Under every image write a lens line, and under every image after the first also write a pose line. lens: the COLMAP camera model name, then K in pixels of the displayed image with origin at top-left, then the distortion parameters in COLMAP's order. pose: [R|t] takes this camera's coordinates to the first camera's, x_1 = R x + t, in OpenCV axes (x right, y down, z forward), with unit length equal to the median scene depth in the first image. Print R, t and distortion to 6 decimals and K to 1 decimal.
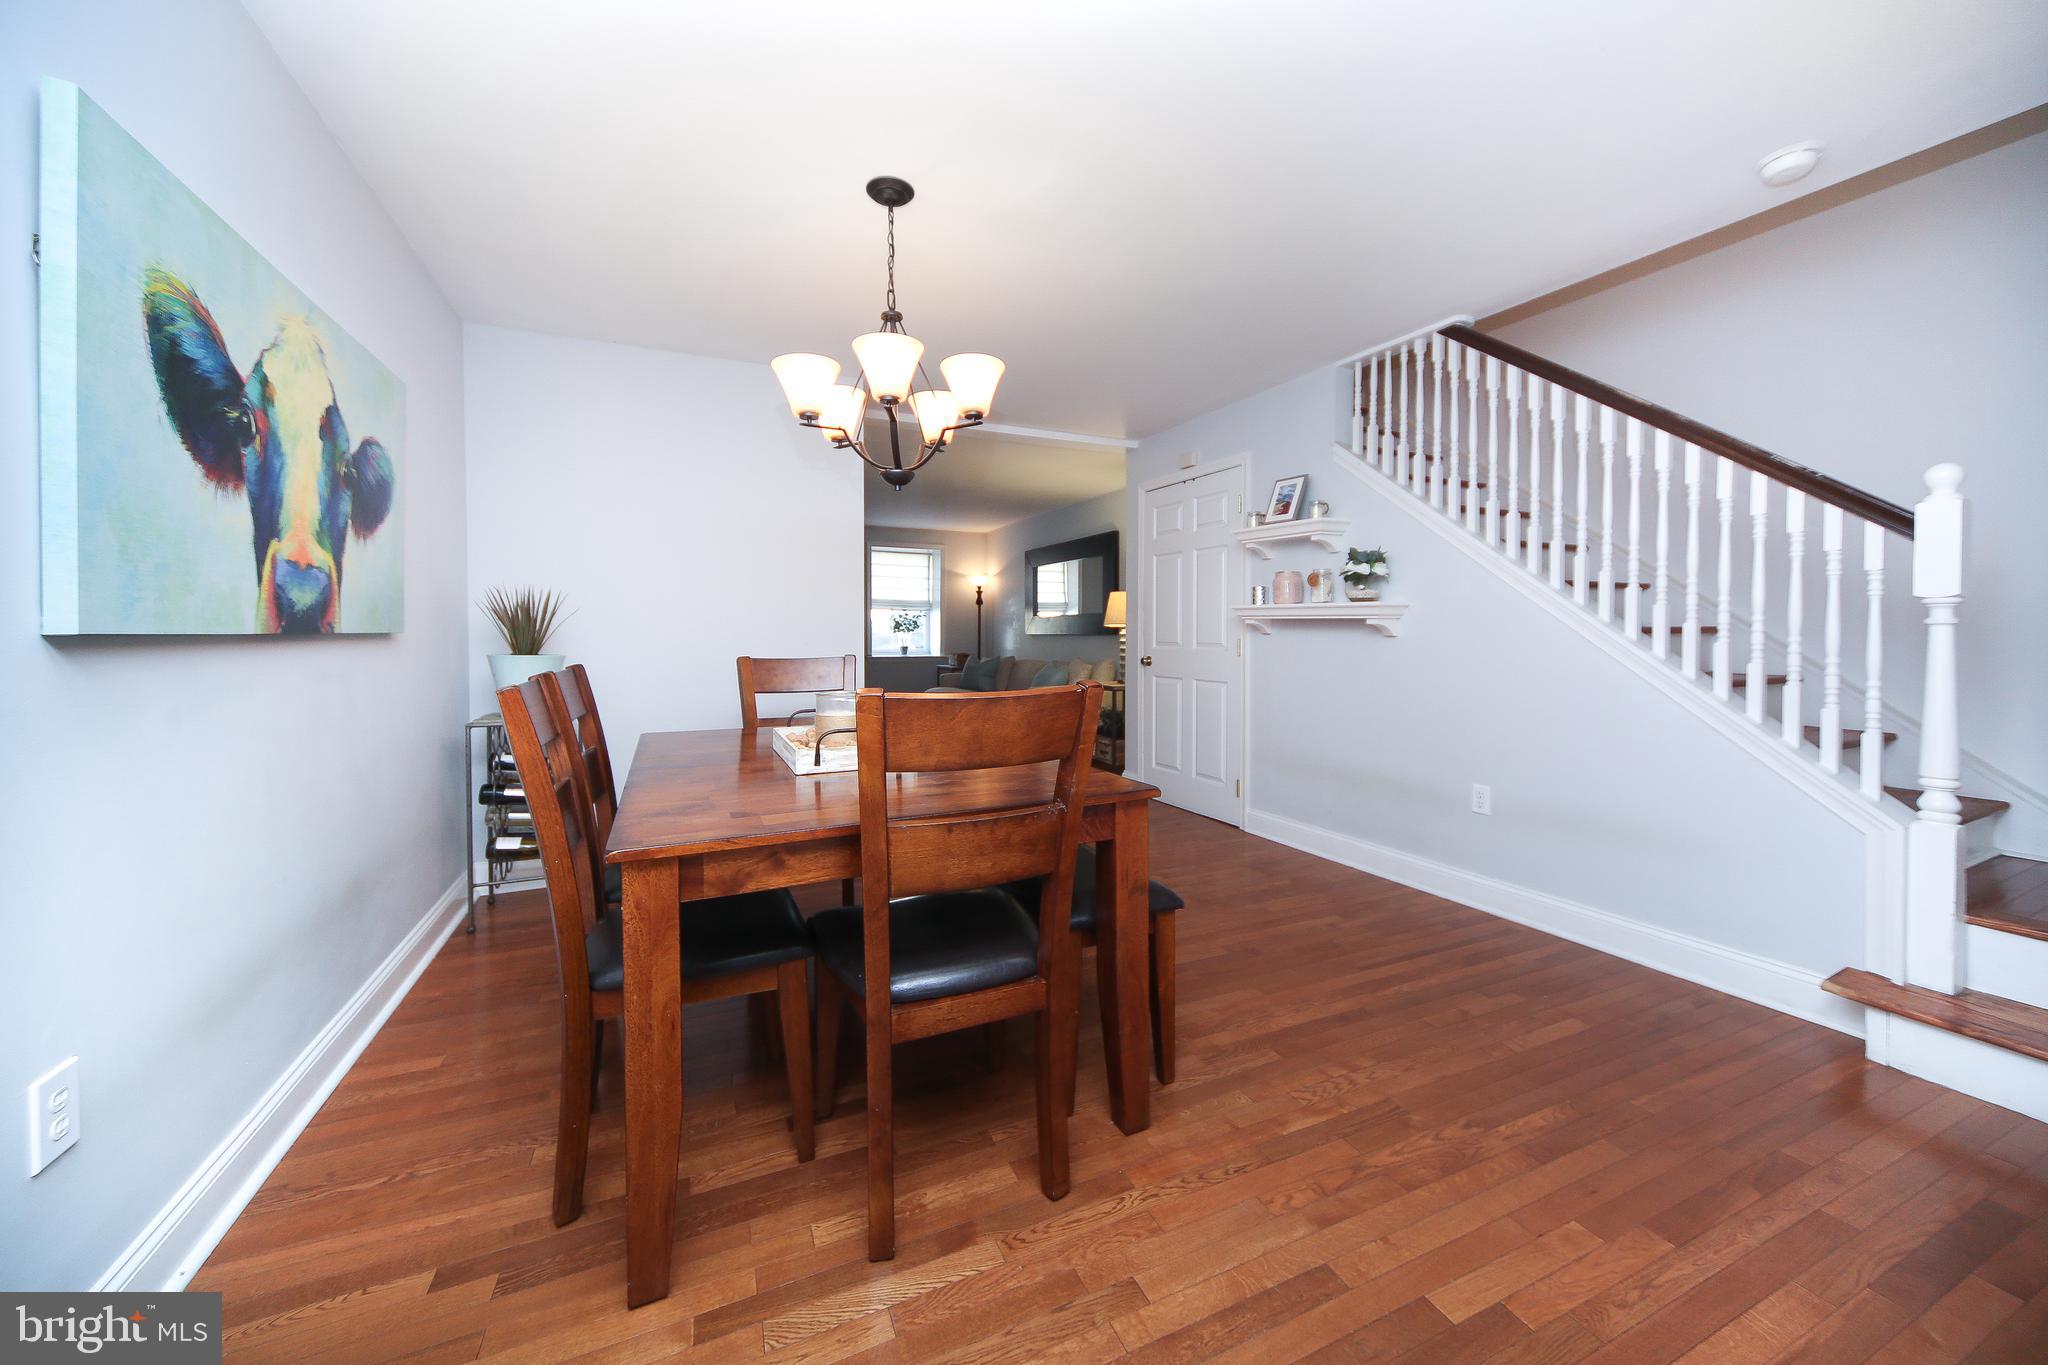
lens RADIAL K [[767.5, 0, 1020.9], [0, 767.5, 647.4], [0, 0, 1]] dist [-0.000207, 0.000015]
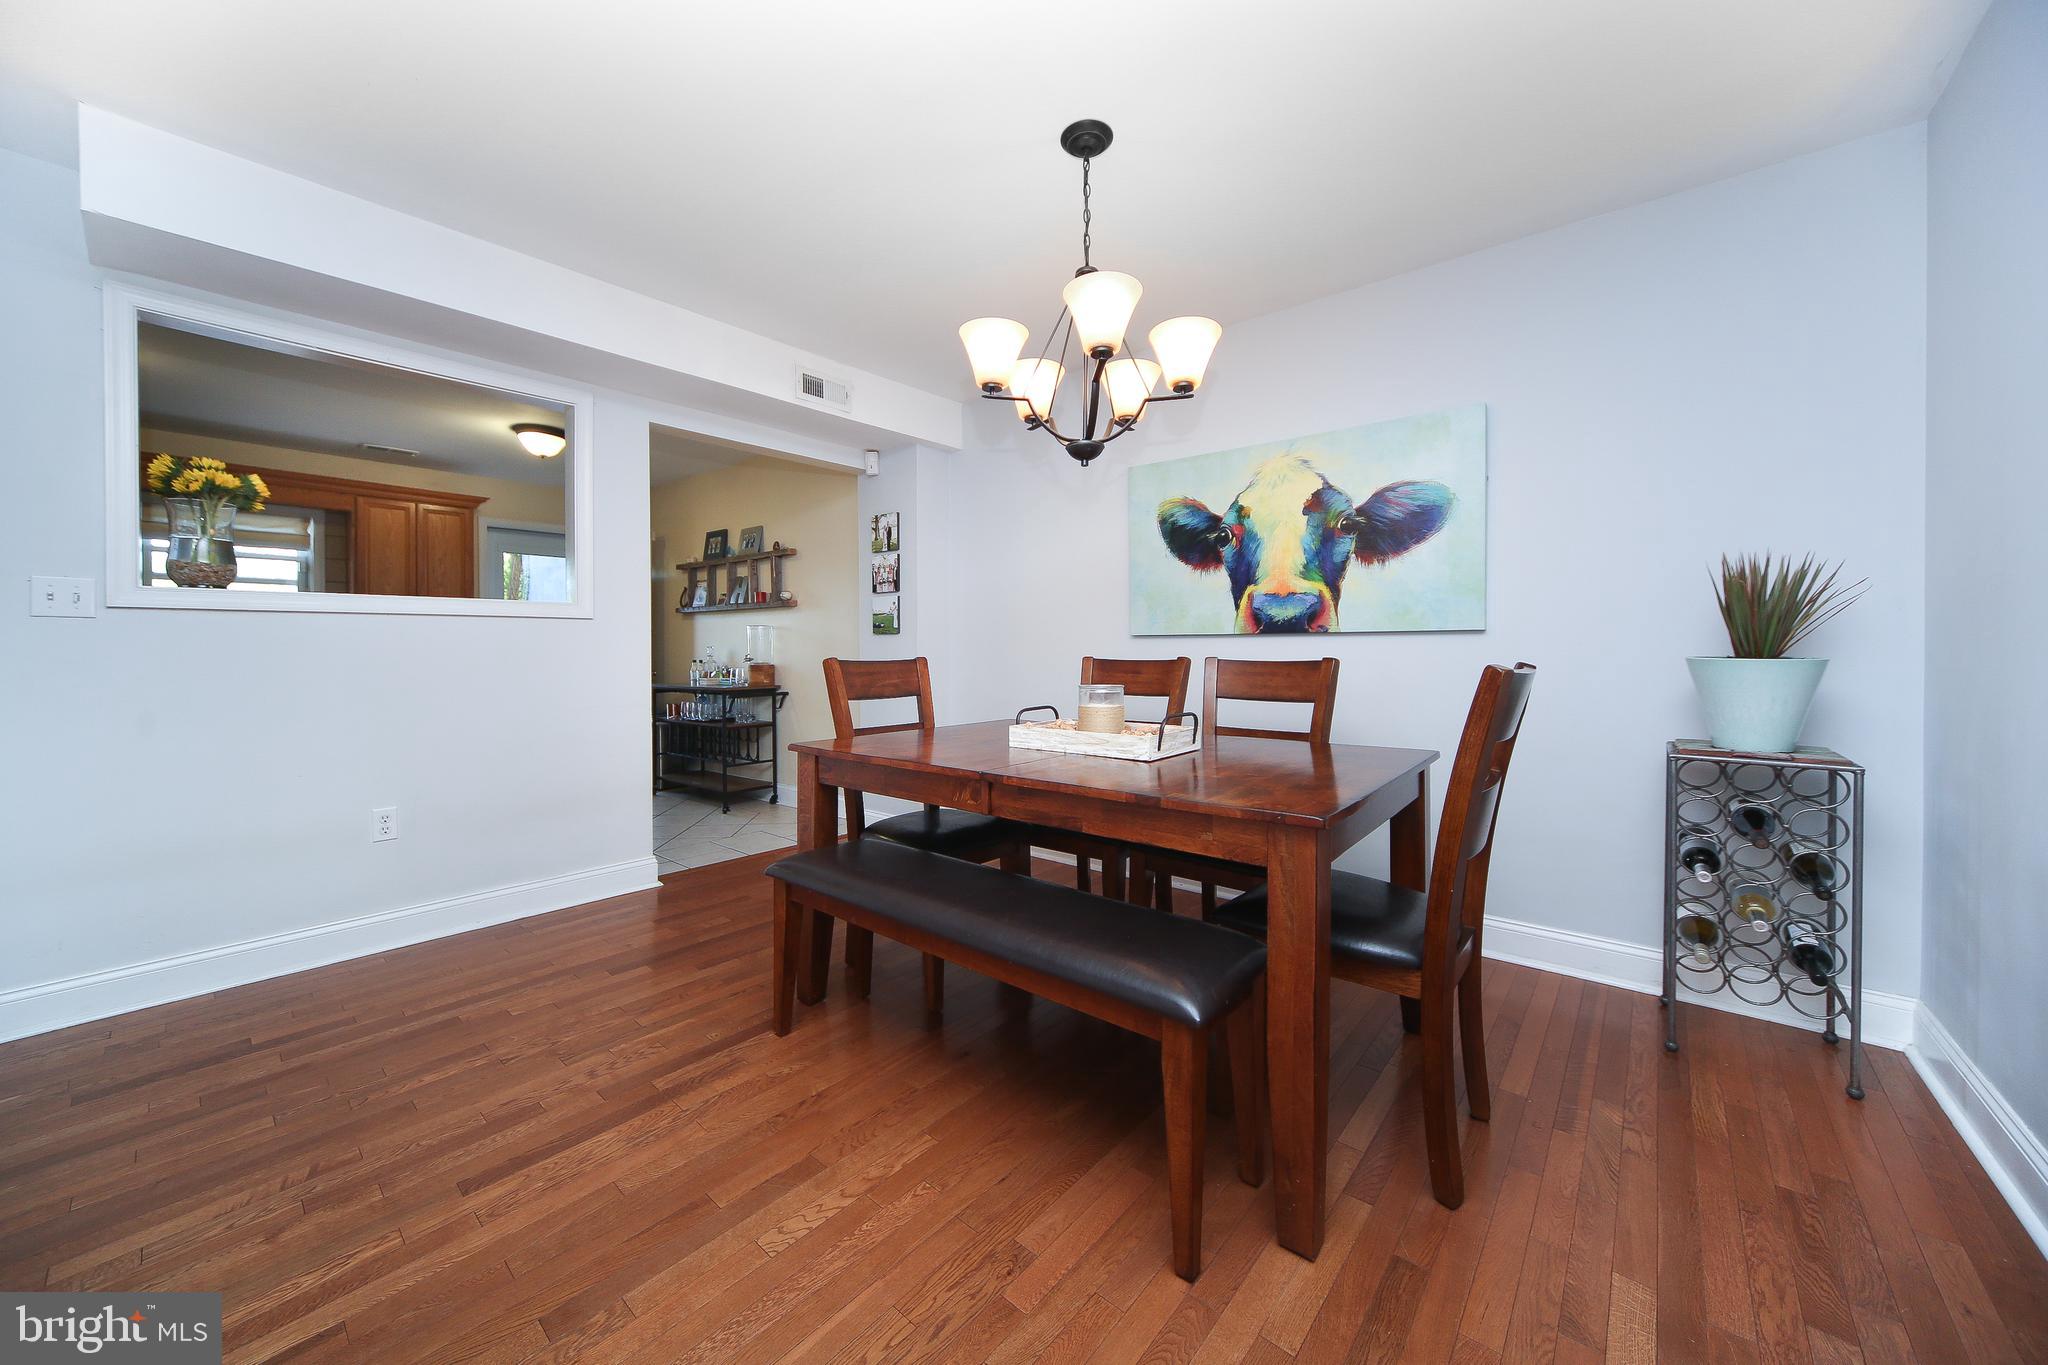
lens RADIAL K [[735.6, 0, 986.2], [0, 735.6, 652.5], [0, 0, 1]] dist [0.000437, 0.000177]
pose [[-0.913426, 0.005090, -0.406974, 0.355760], [-0.005643, 0.999667, 0.025169, -0.010952], [0.406967, 0.025287, -0.913093, 2.114371]]
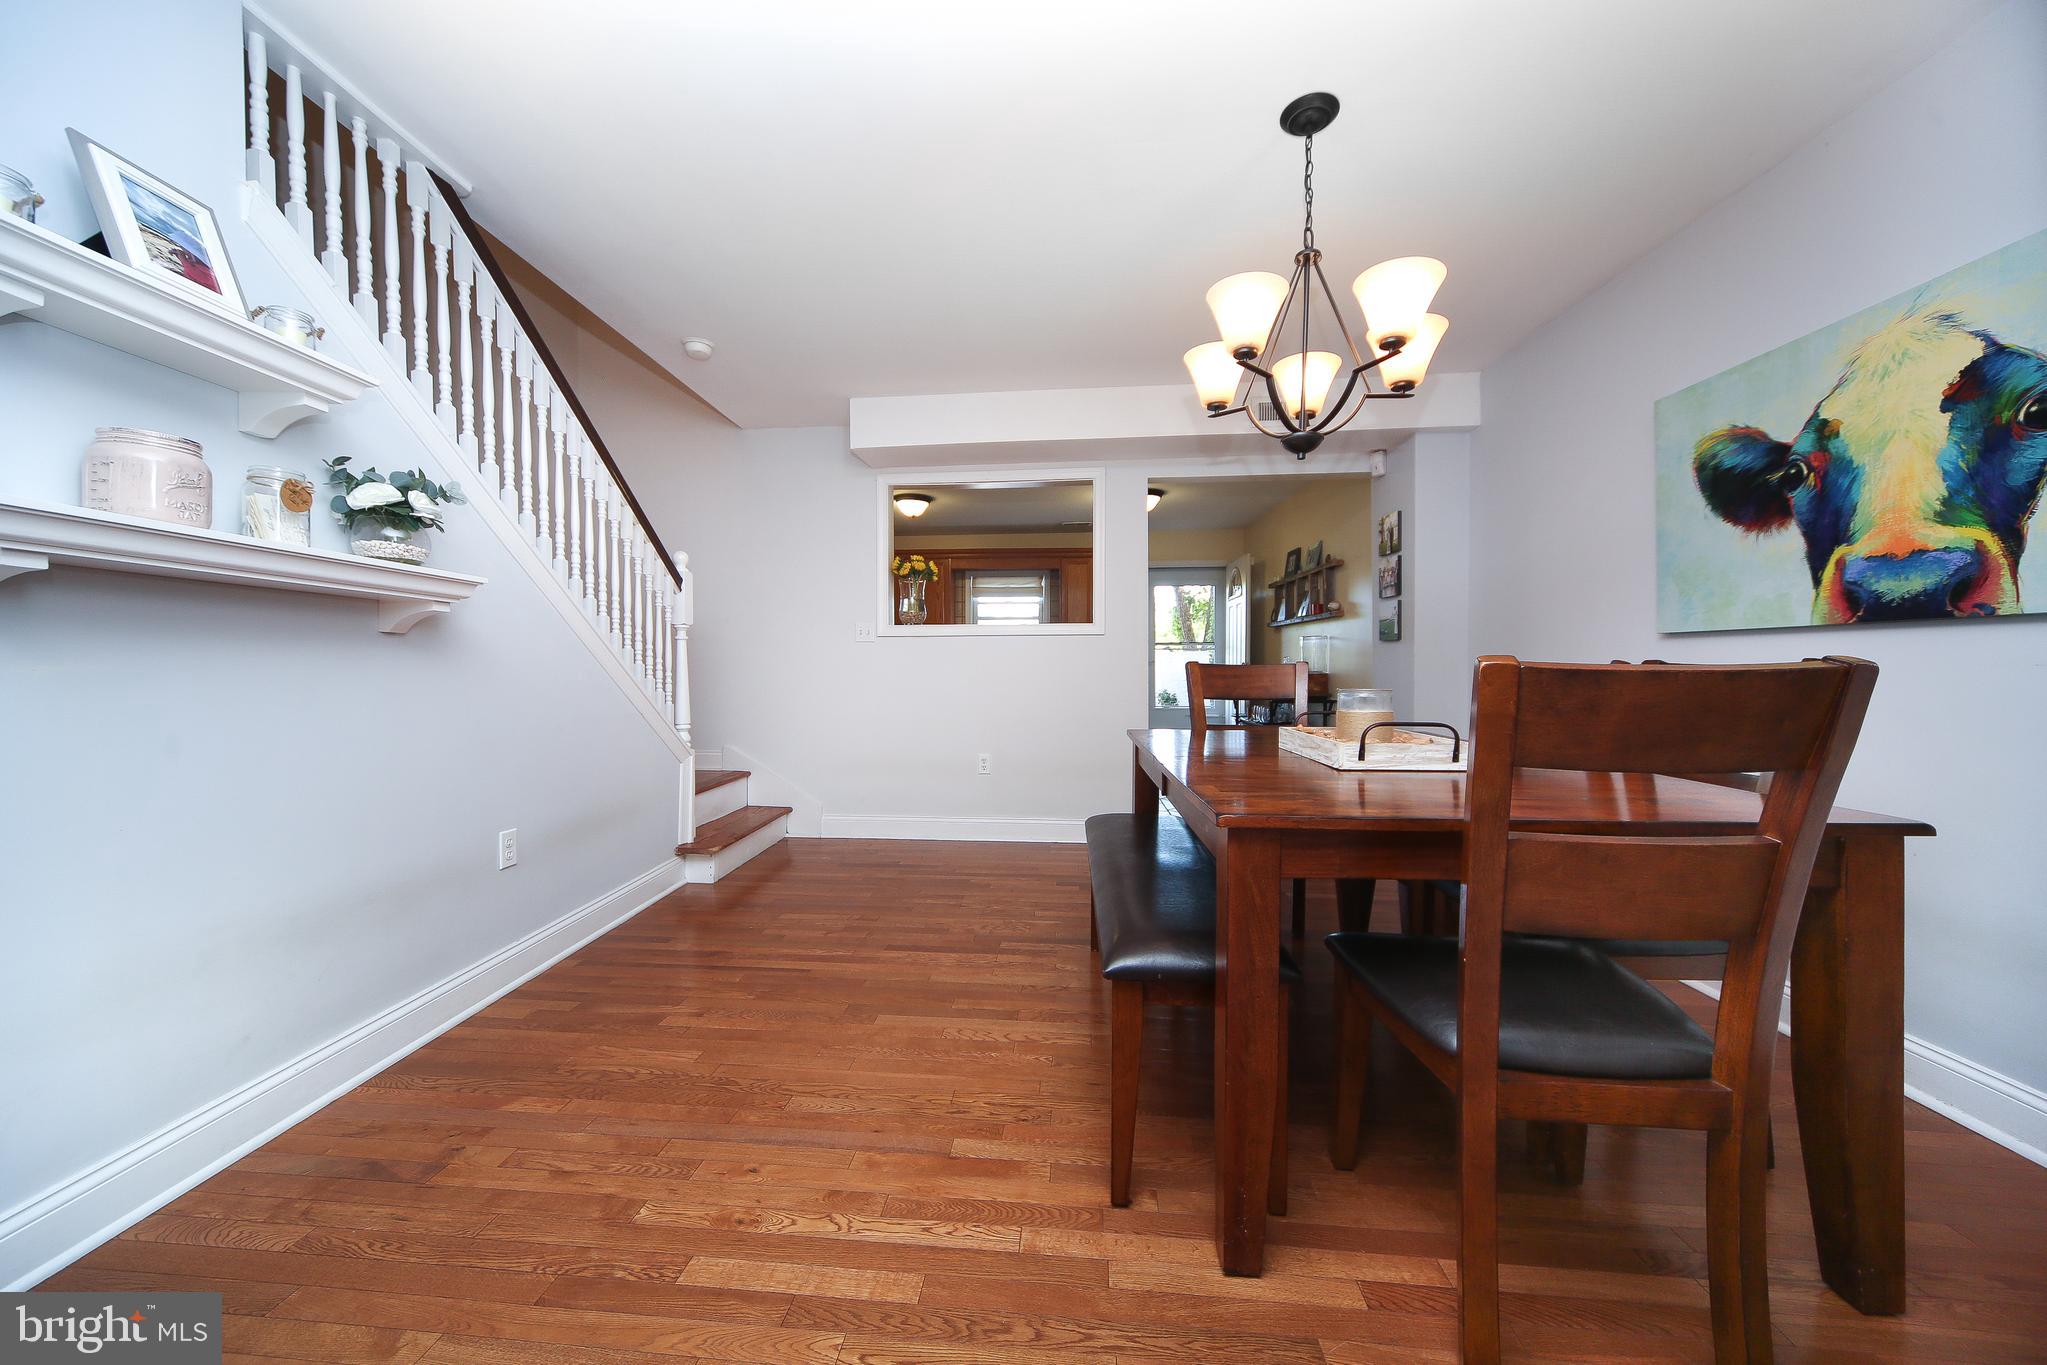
lens RADIAL K [[703.4, 0, 1014.6], [0, 703.4, 670.0], [0, 0, 1]] dist [0.000174, 0.000137]
pose [[-0.877017, -0.001646, 0.480457, -0.314027], [0.012255, 0.999592, 0.025795, 0.009222], [-0.480303, 0.028510, -0.876639, 2.251237]]
